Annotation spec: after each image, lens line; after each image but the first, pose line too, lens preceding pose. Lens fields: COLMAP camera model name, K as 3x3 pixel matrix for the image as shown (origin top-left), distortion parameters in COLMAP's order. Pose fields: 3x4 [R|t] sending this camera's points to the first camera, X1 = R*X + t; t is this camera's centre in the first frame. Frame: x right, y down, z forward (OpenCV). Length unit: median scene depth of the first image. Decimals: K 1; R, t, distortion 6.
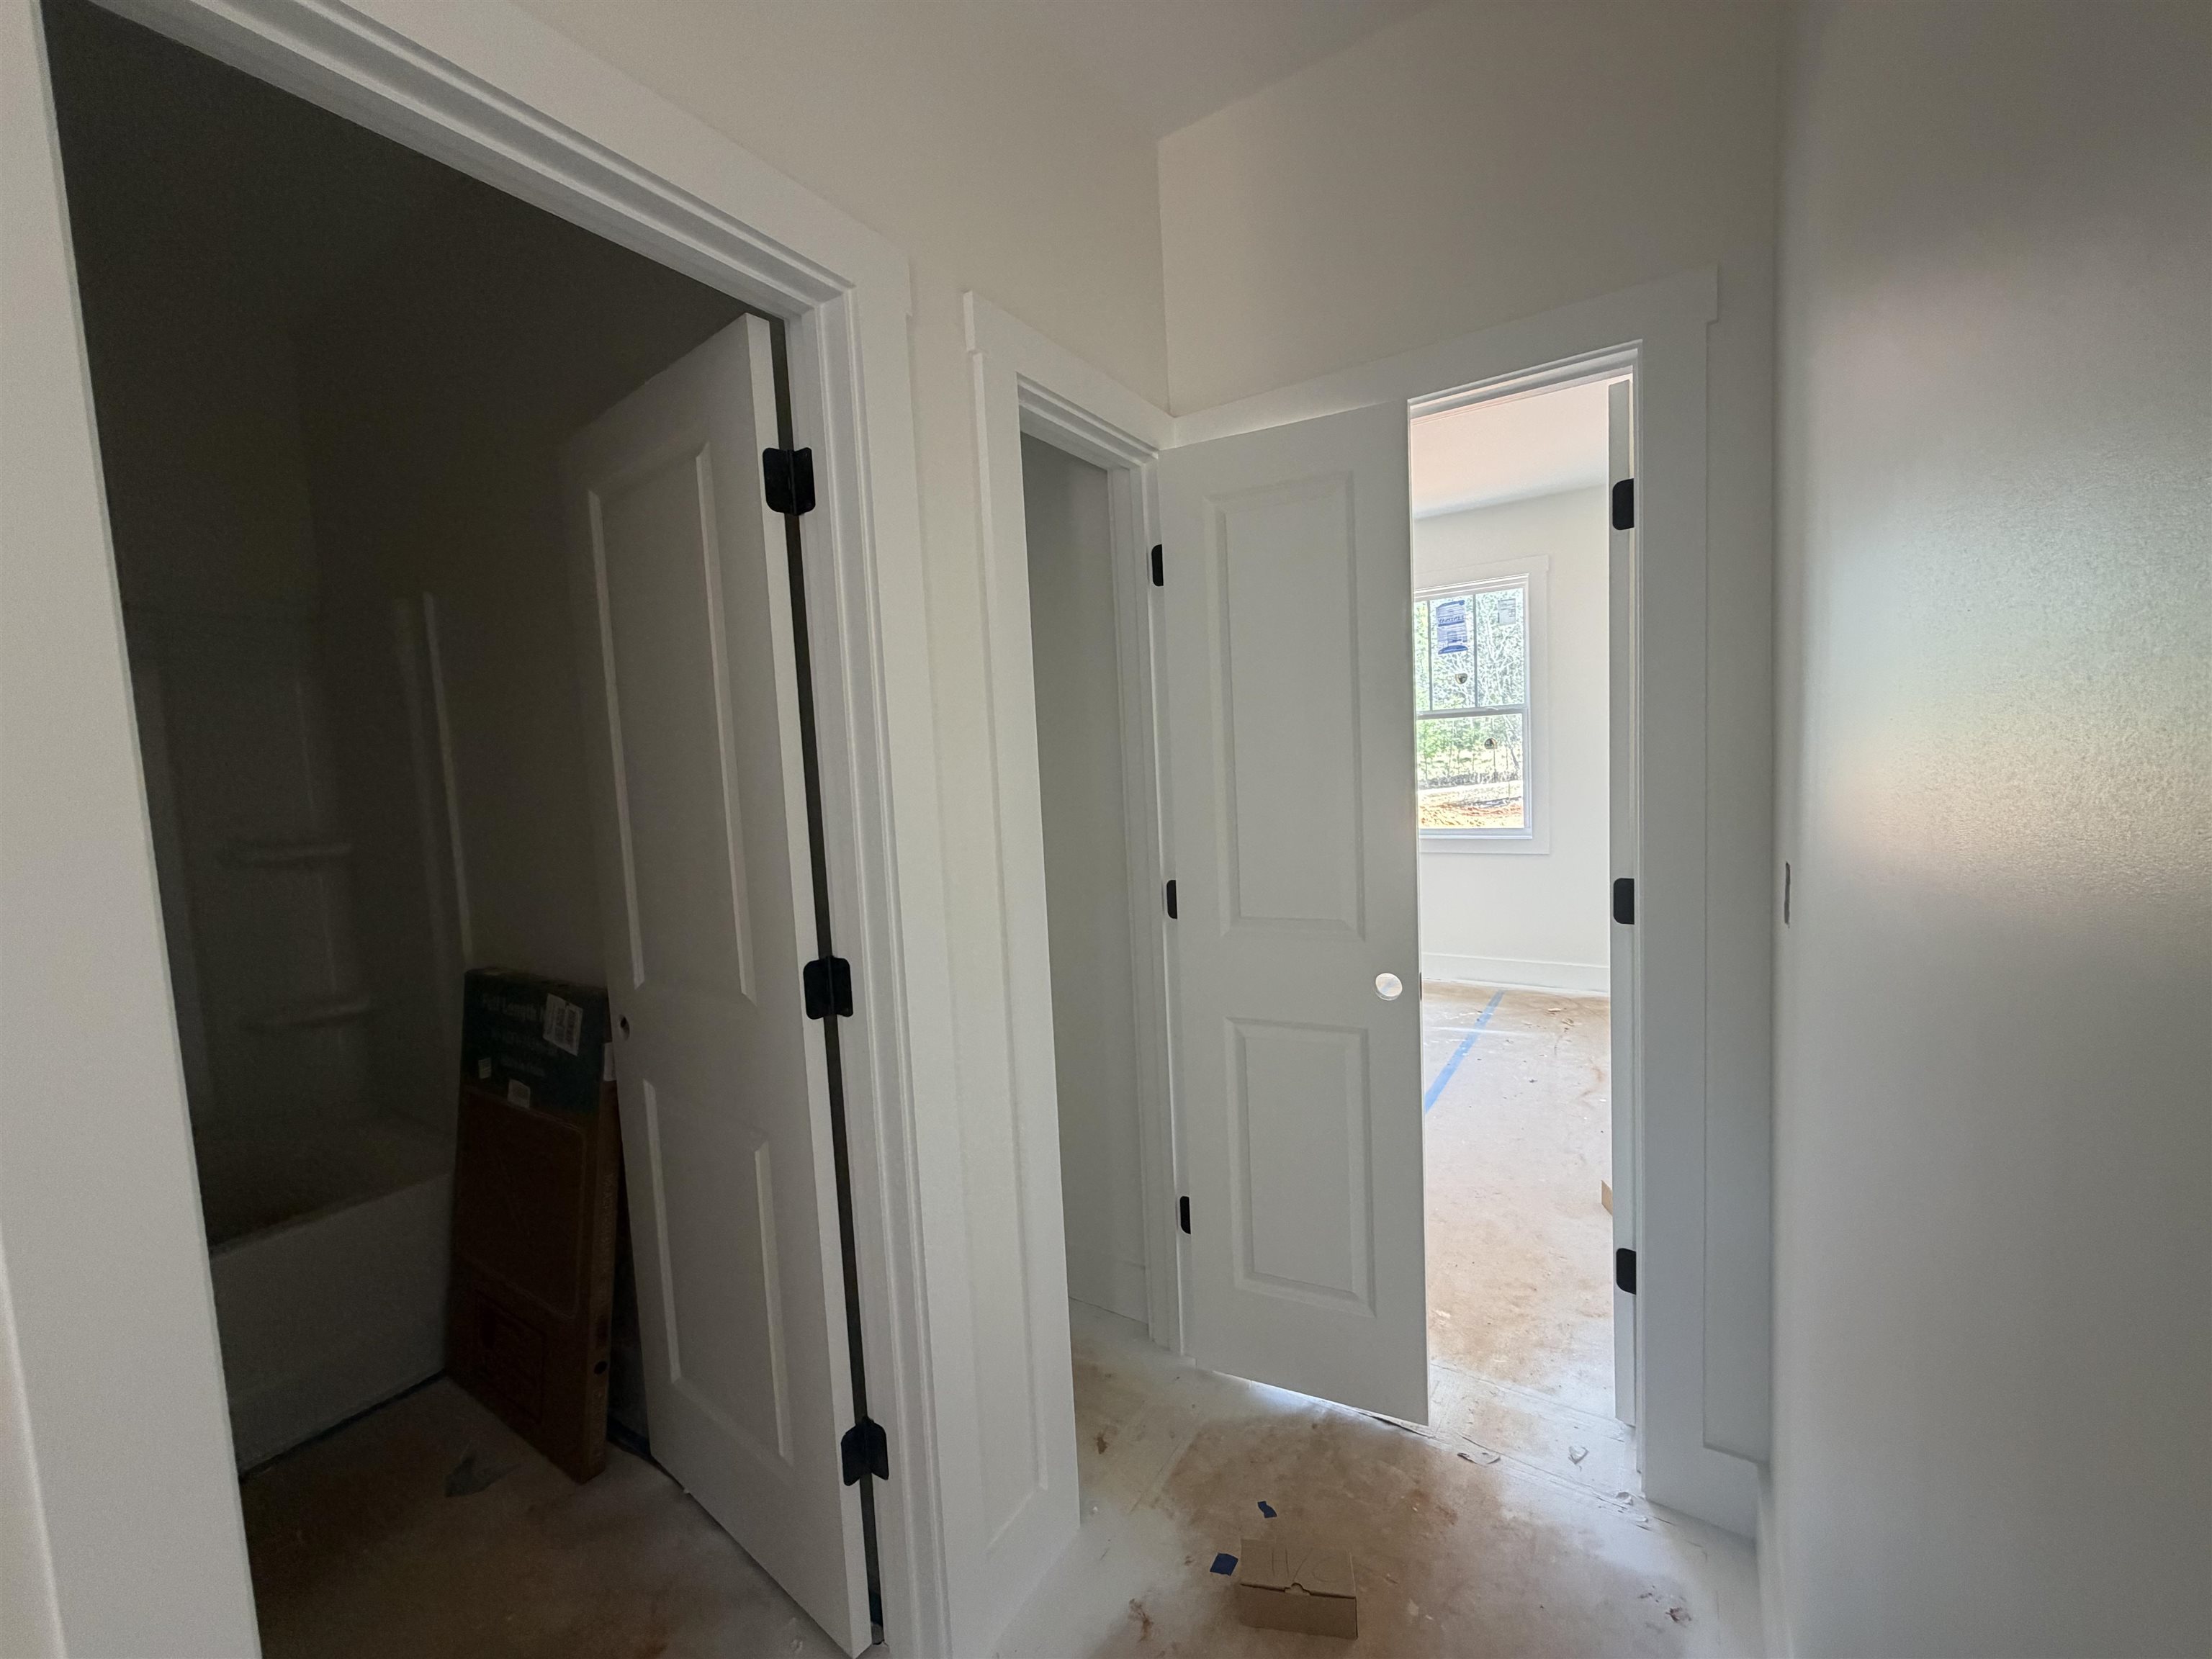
lens RADIAL K [[881.7, 0, 1103.1], [0, 881.7, 830.5], [0, 0, 1]] dist [0.001205, -0.000049]
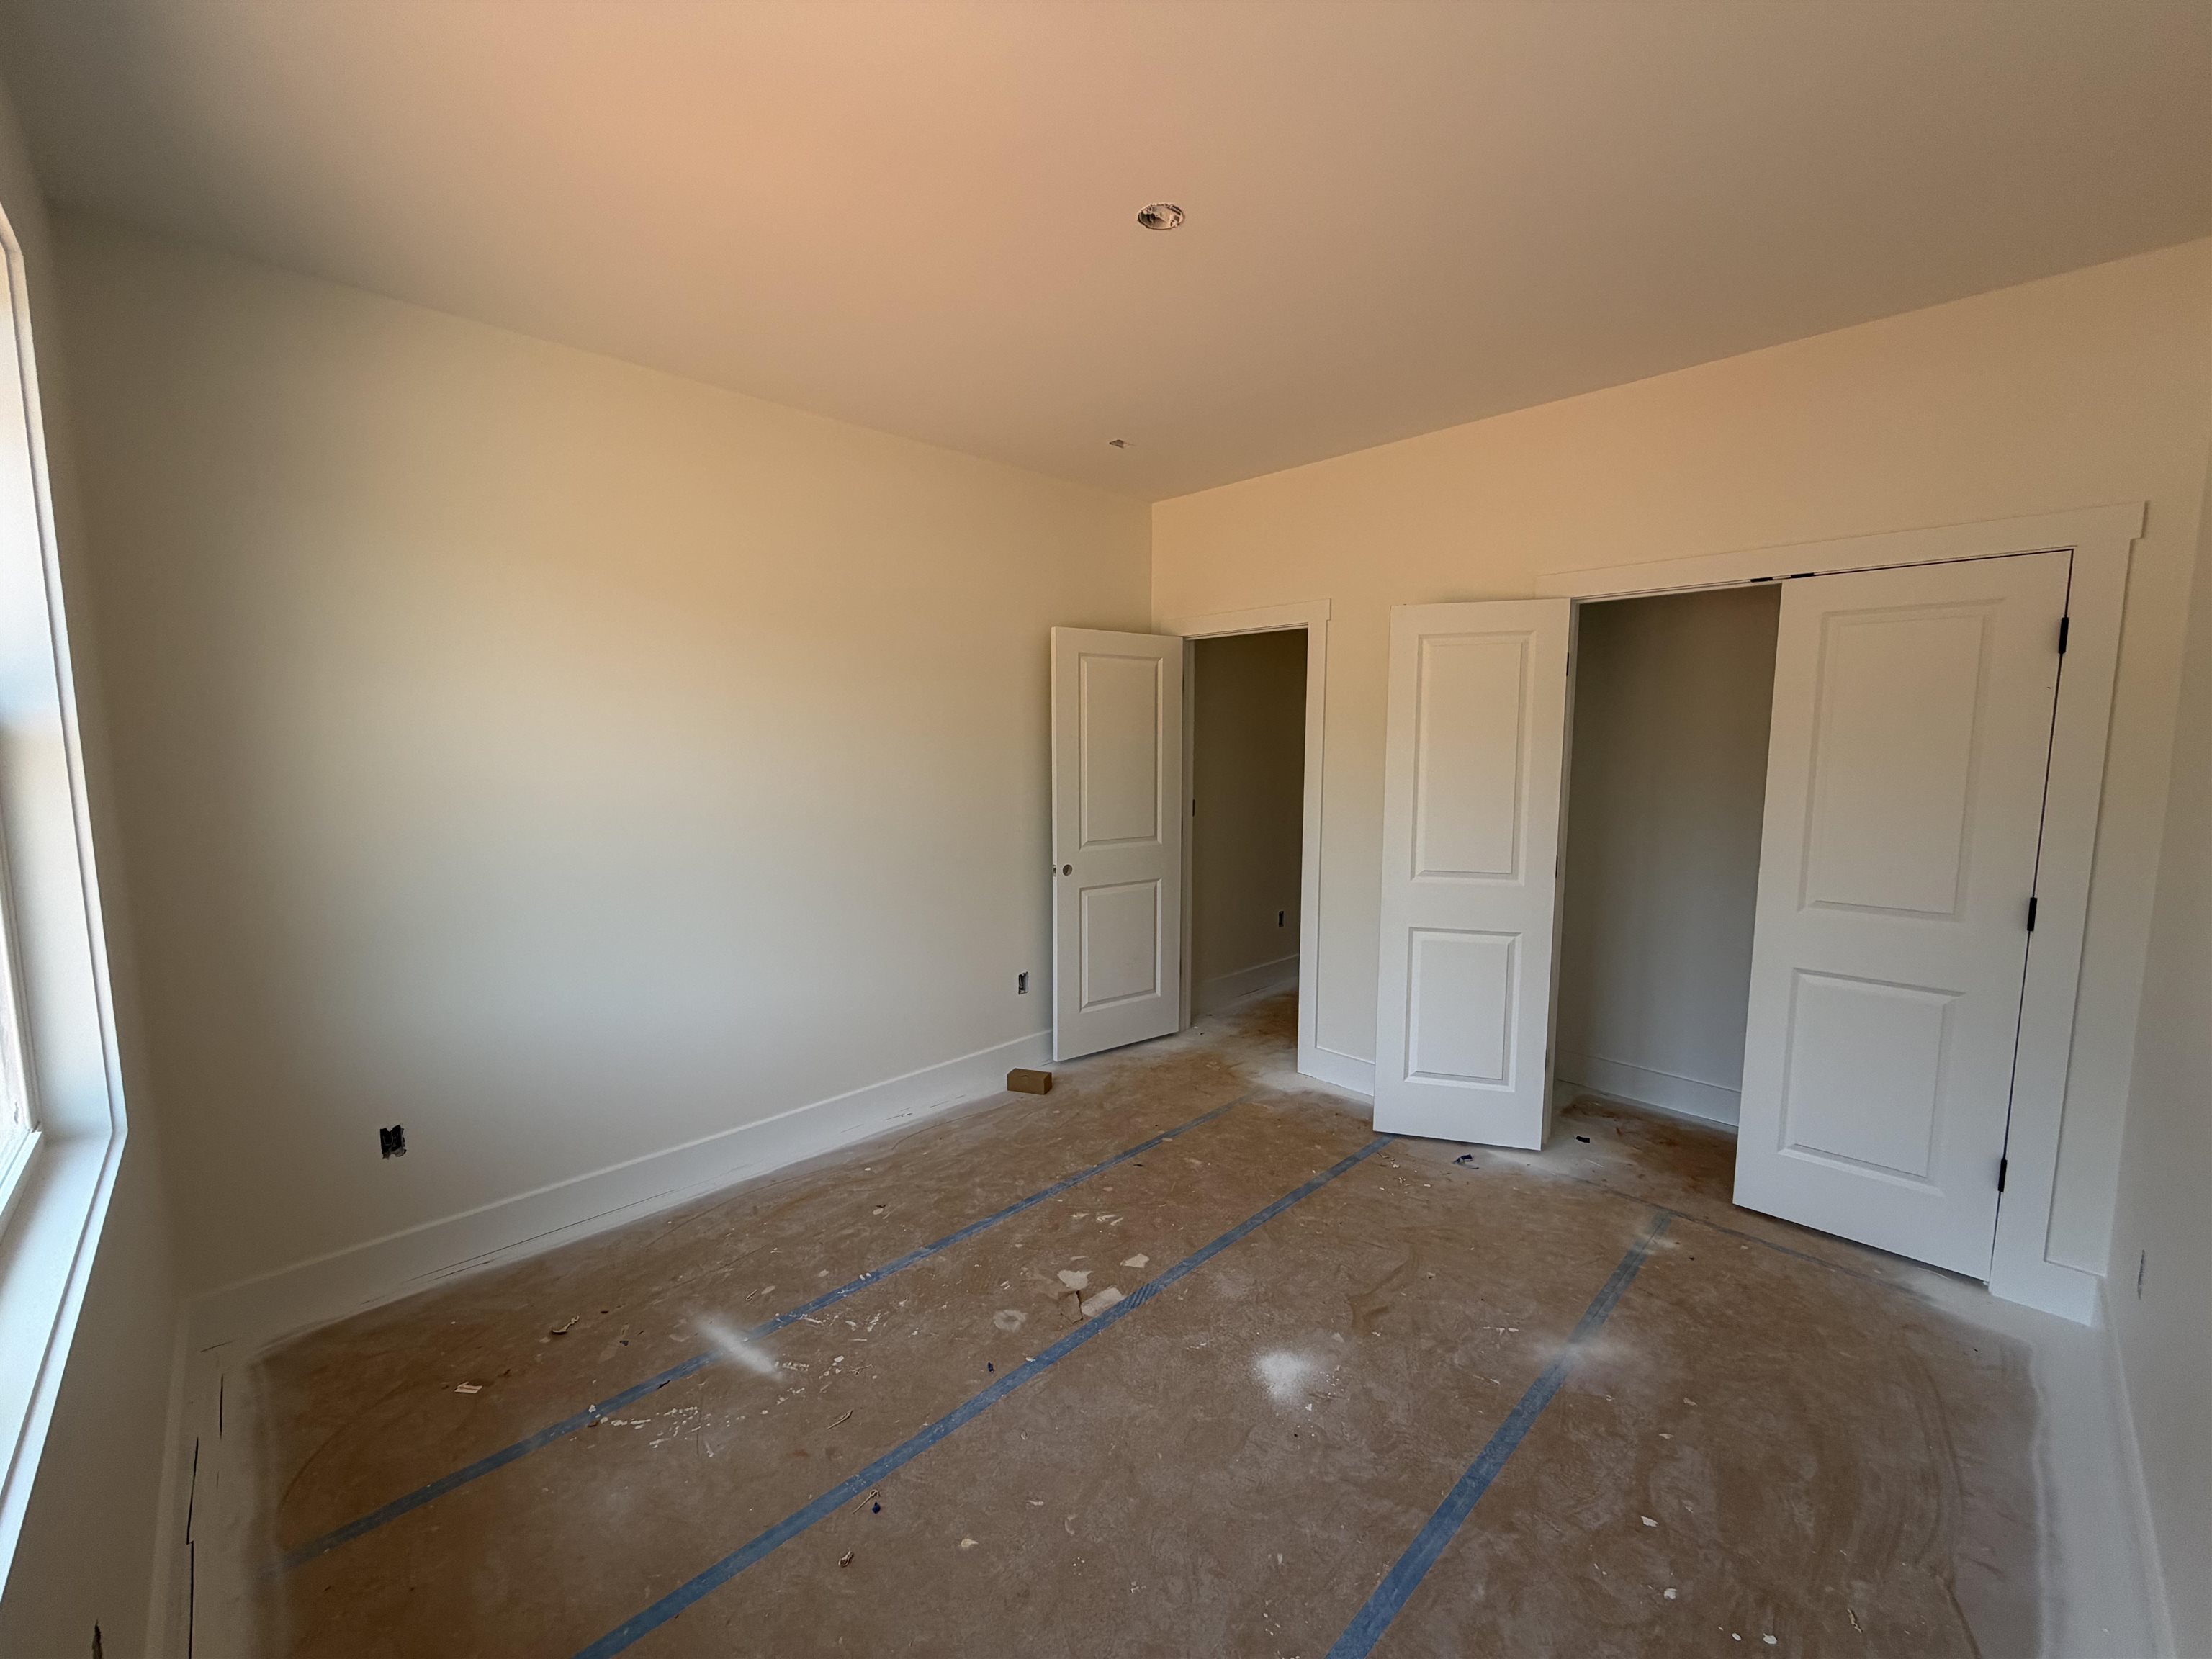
lens RADIAL K [[881.7, 0, 1103.1], [0, 881.7, 830.5], [0, 0, 1]] dist [0.001205, -0.000049]
pose [[-0.974608, 0.025655, 0.222442, 0.071558], [0.064805, 0.983218, 0.170537, -0.123456], [-0.214333, 0.180622, -0.959915, 1.169024]]
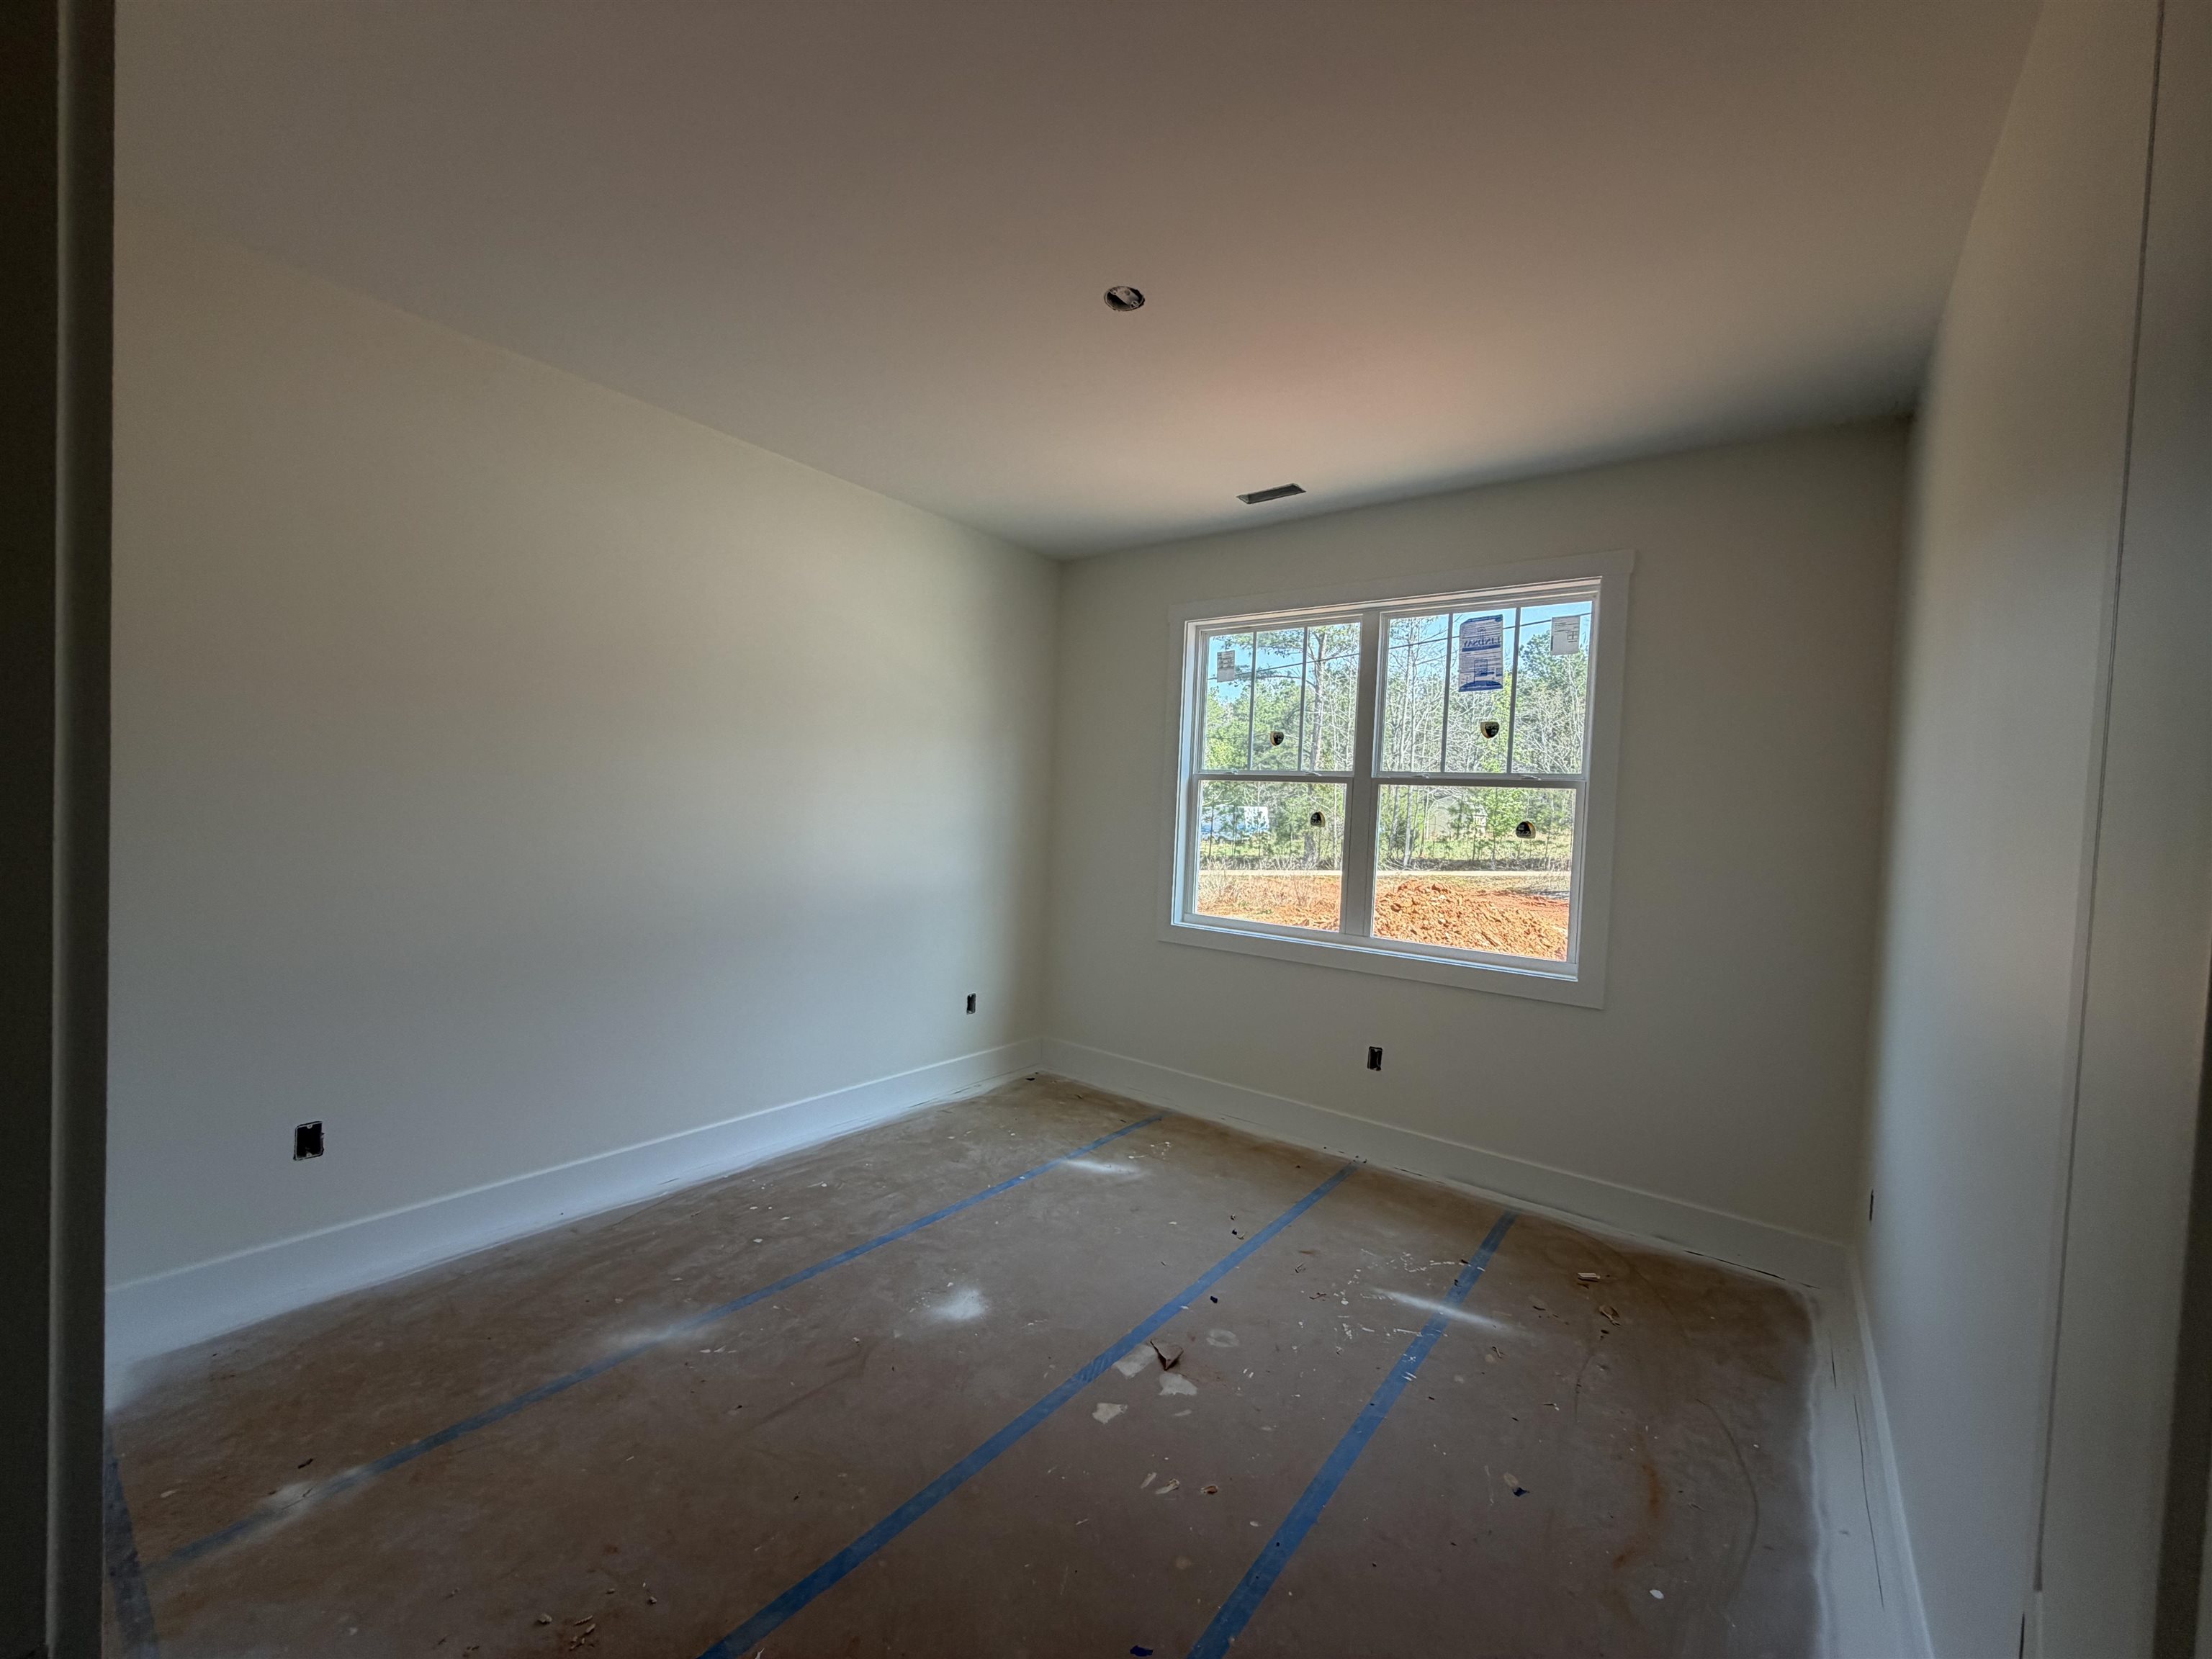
lens RADIAL K [[881.7, 0, 1103.1], [0, 881.7, 830.5], [0, 0, 1]] dist [0.001205, -0.000049]
pose [[0.992459, 0.096811, -0.075180, 0.173567], [-0.100337, 0.993952, -0.044621, -0.036208], [0.070406, 0.051828, 0.996171, 0.315587]]
